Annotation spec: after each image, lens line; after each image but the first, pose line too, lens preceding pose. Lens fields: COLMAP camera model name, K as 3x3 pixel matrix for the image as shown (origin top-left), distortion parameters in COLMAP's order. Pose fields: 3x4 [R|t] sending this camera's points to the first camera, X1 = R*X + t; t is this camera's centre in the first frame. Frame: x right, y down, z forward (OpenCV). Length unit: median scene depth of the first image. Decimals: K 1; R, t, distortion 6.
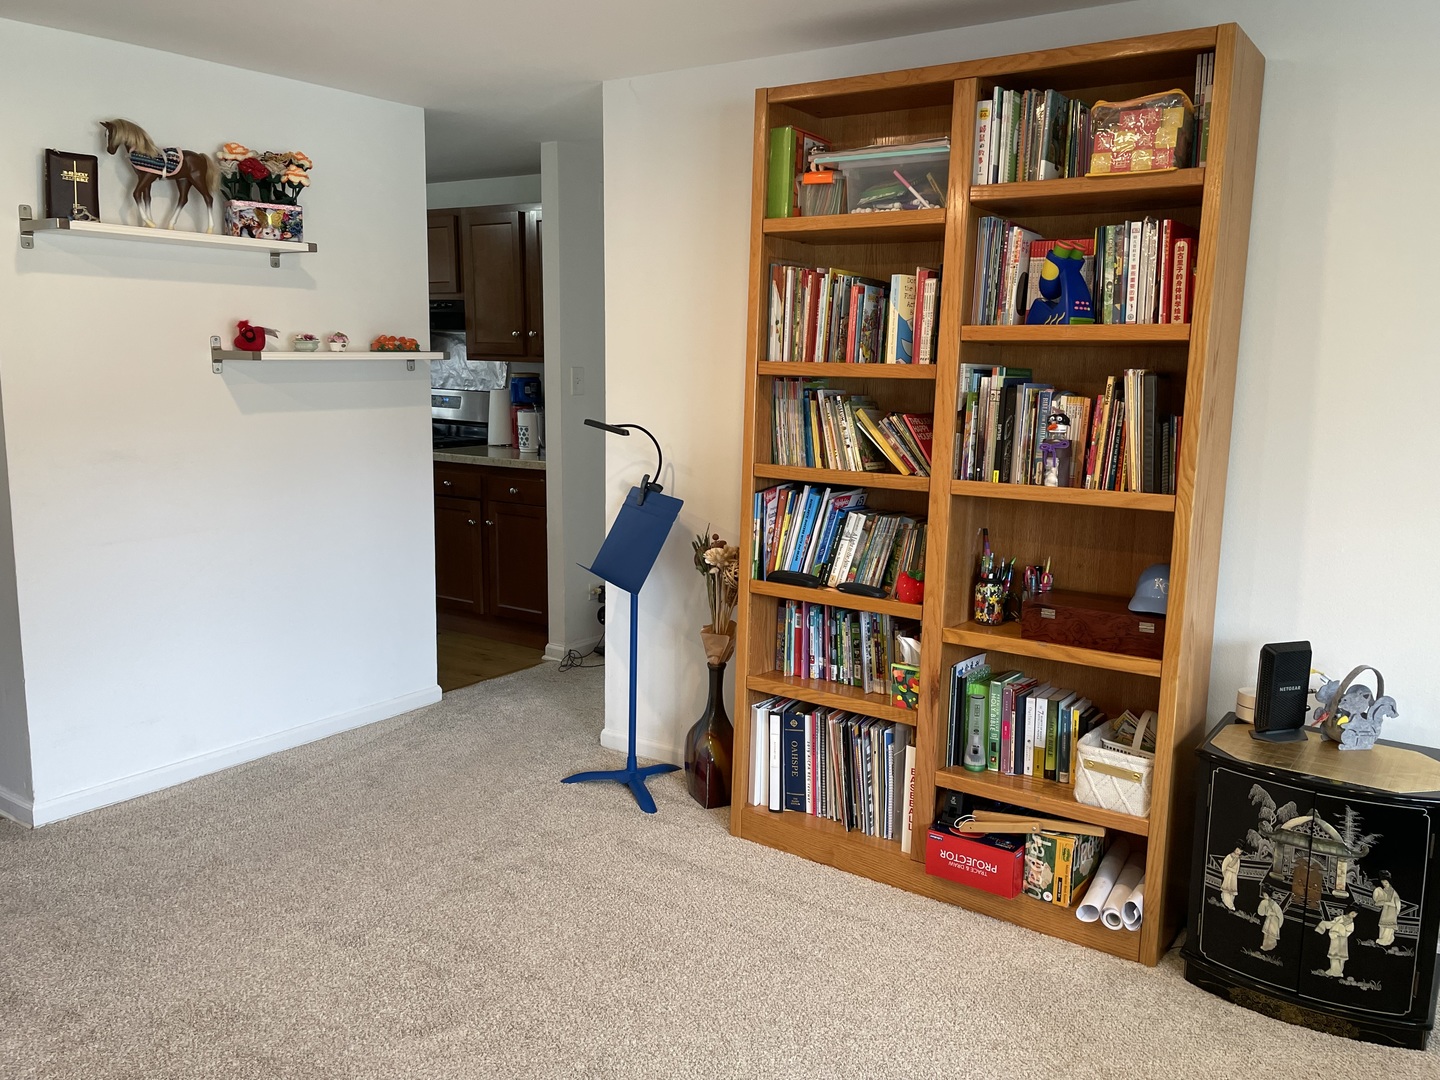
lens RADIAL K [[1137.1, 0, 720.0], [0, 1137.1, 536.7], [0, 0, 1]] dist [0.039433, -0.000412]
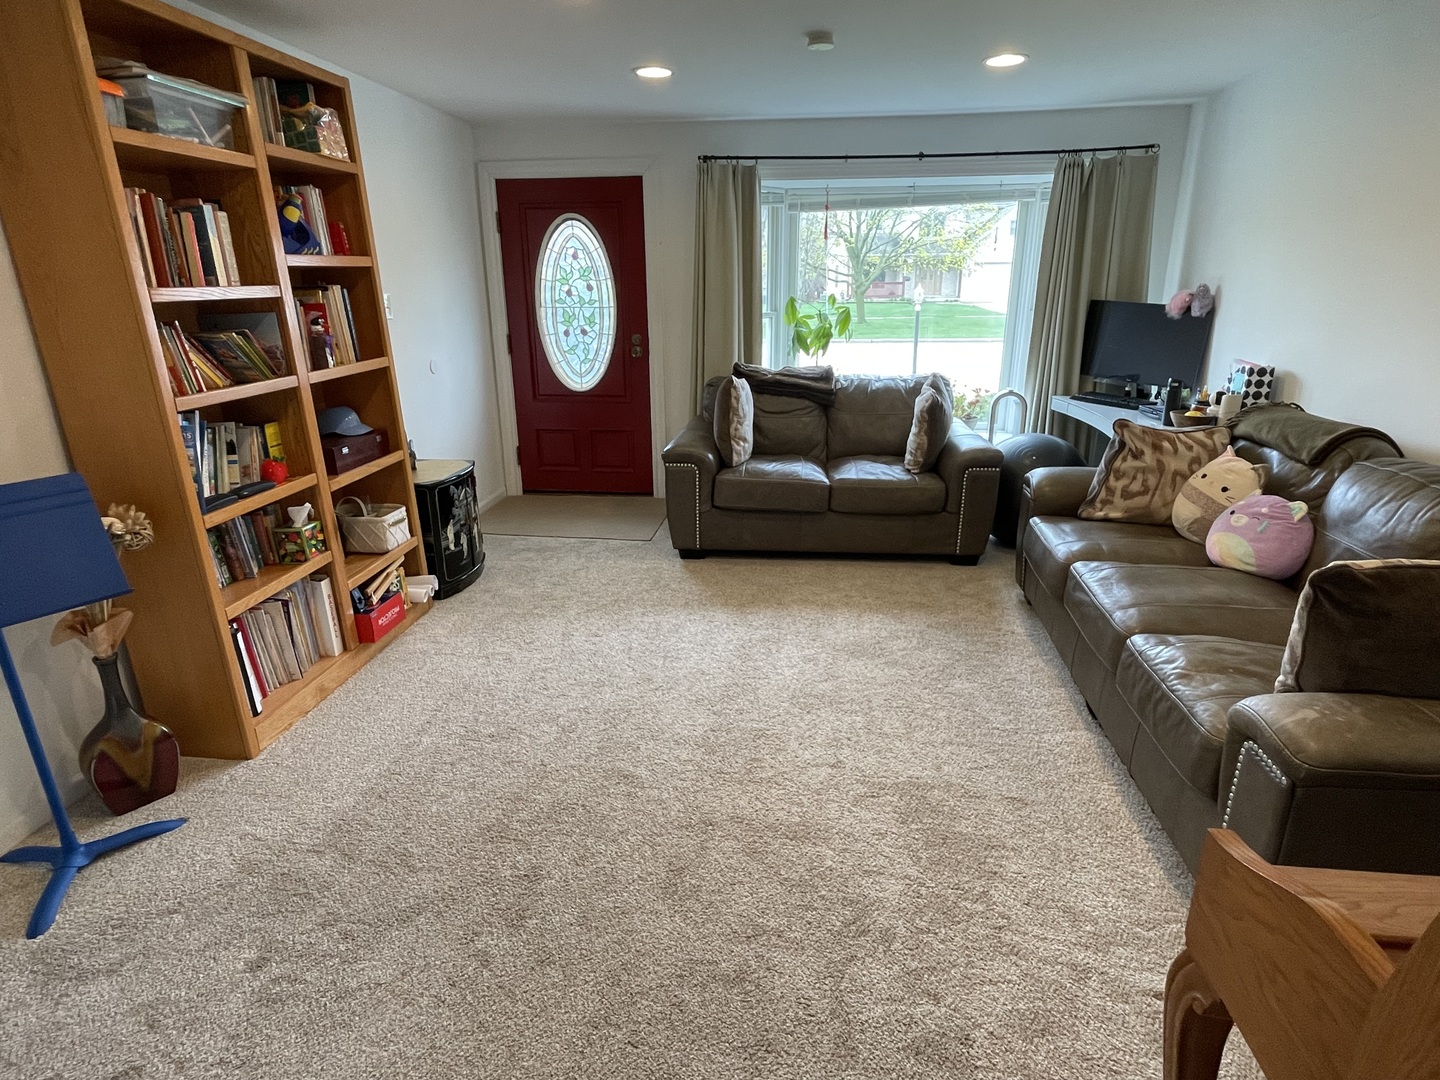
lens RADIAL K [[793.9, 0, 721.5], [0, 793.9, 545.5], [0, 0, 1]] dist [-0.001439, -0.000009]
pose [[-0.475377, -0.290063, 0.830590, -0.912583], [0.146961, 0.904640, 0.400035, -0.176880], [-0.867421, 0.312232, -0.387417, 1.045166]]
